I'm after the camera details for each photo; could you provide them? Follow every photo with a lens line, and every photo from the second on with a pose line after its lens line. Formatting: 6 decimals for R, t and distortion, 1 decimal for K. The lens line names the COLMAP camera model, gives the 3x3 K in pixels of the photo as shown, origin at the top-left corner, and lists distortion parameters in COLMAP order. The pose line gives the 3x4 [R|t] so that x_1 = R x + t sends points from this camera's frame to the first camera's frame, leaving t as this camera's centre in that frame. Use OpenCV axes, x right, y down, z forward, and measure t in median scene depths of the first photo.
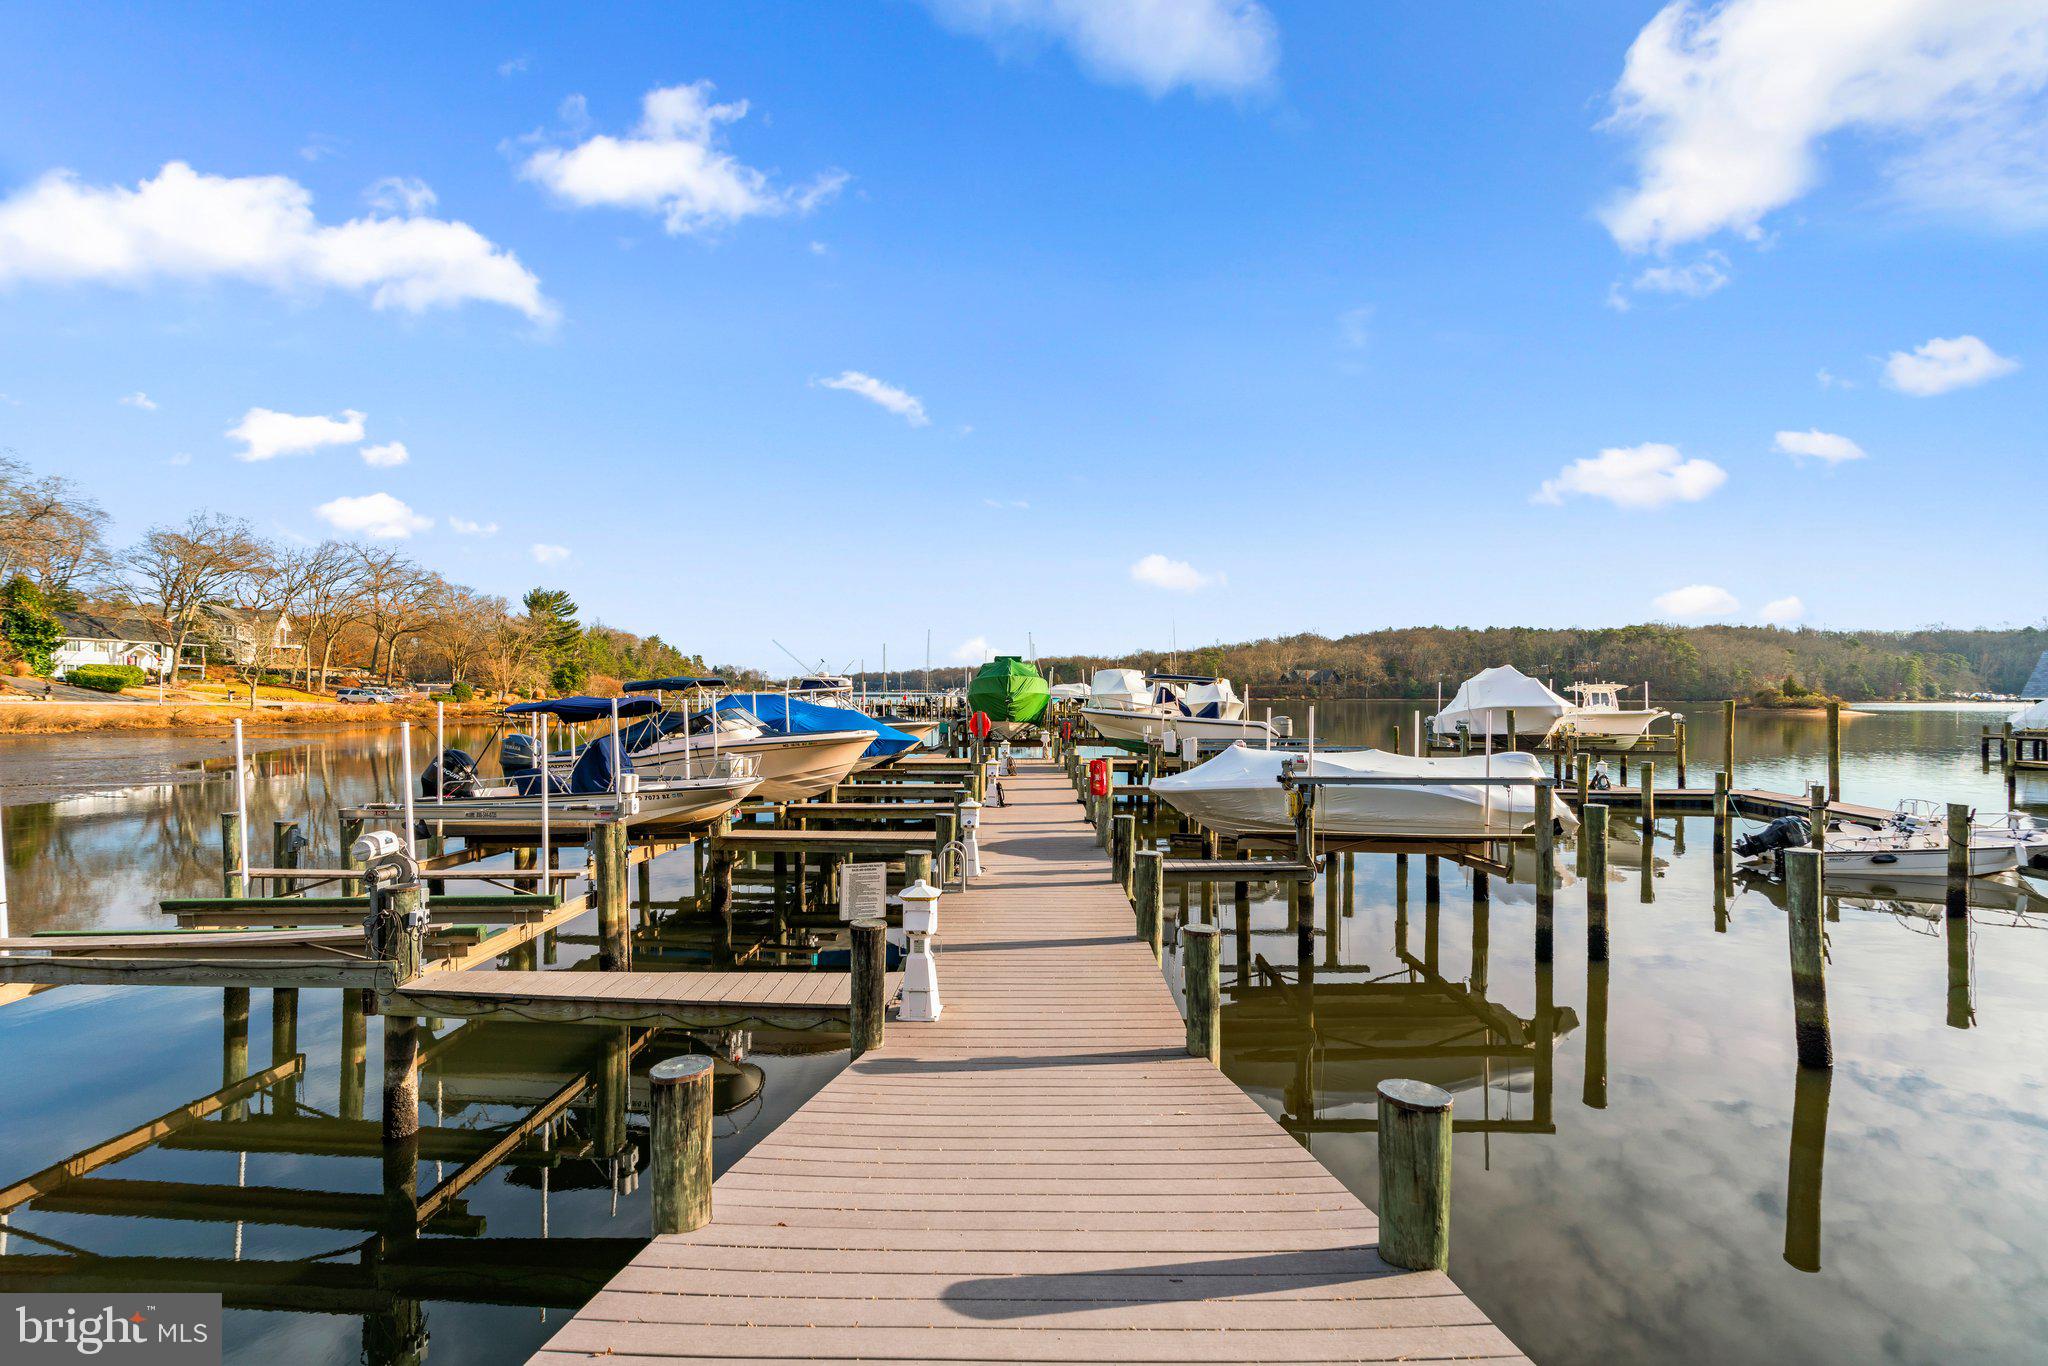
lens RADIAL K [[930.4, 0, 1027.2], [0, 930.4, 683.8], [0, 0, 1]] dist [-0.011570, 0.006498]
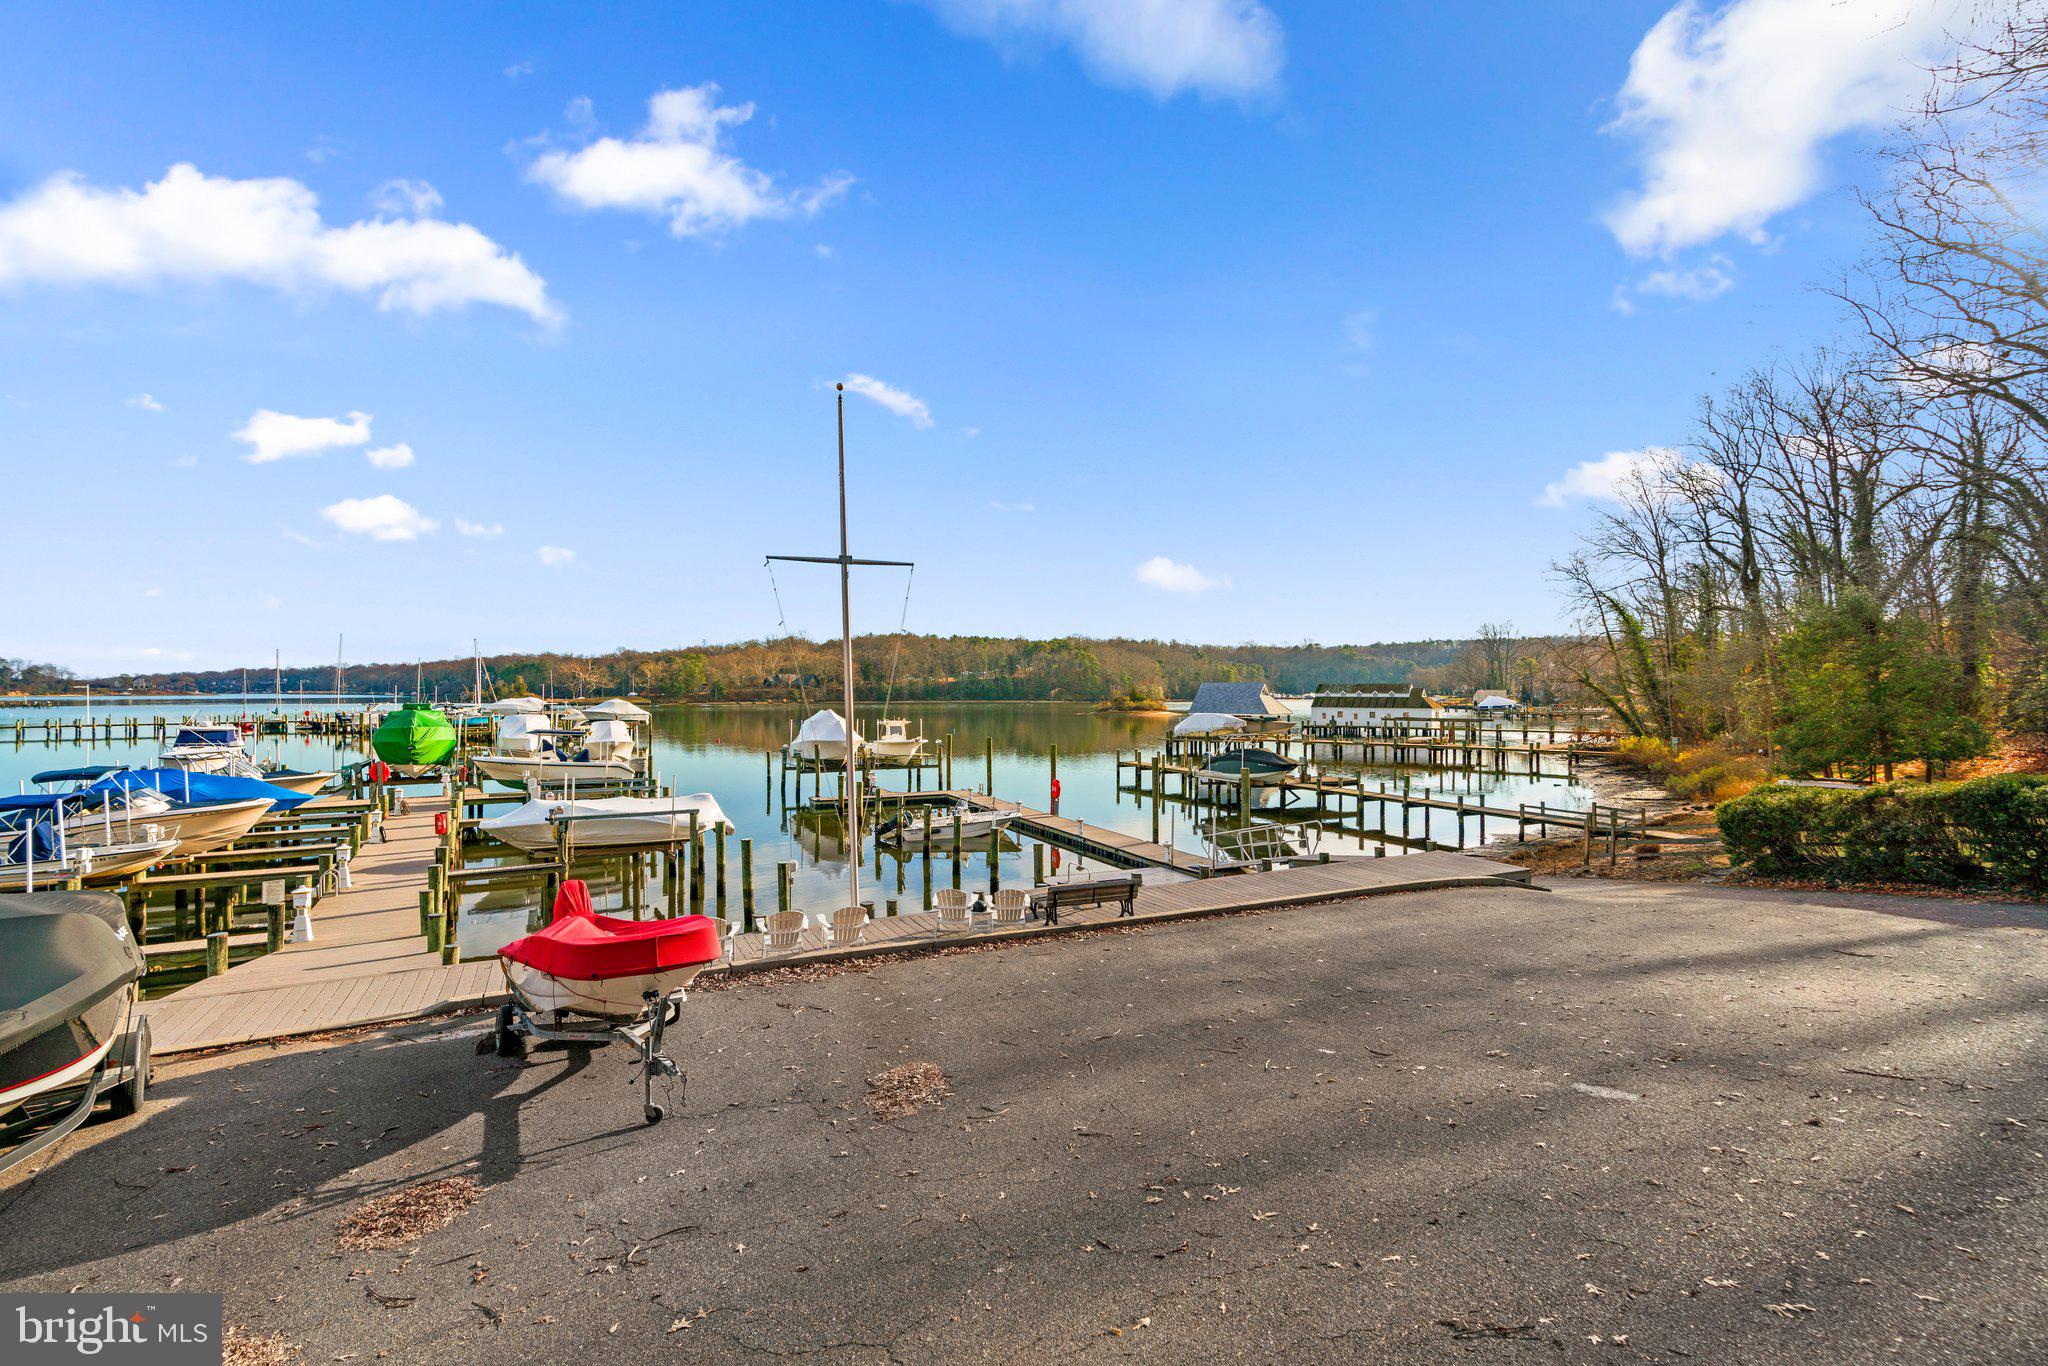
lens RADIAL K [[930.4, 0, 1027.2], [0, 930.4, 683.8], [0, 0, 1]] dist [-0.011570, 0.006498]
pose [[0.863258, 0.000492, 0.504763, 0.063460], [-0.001149, 0.999999, 0.000991, -0.068392], [-0.504762, -0.001436, 0.863258, -0.434944]]
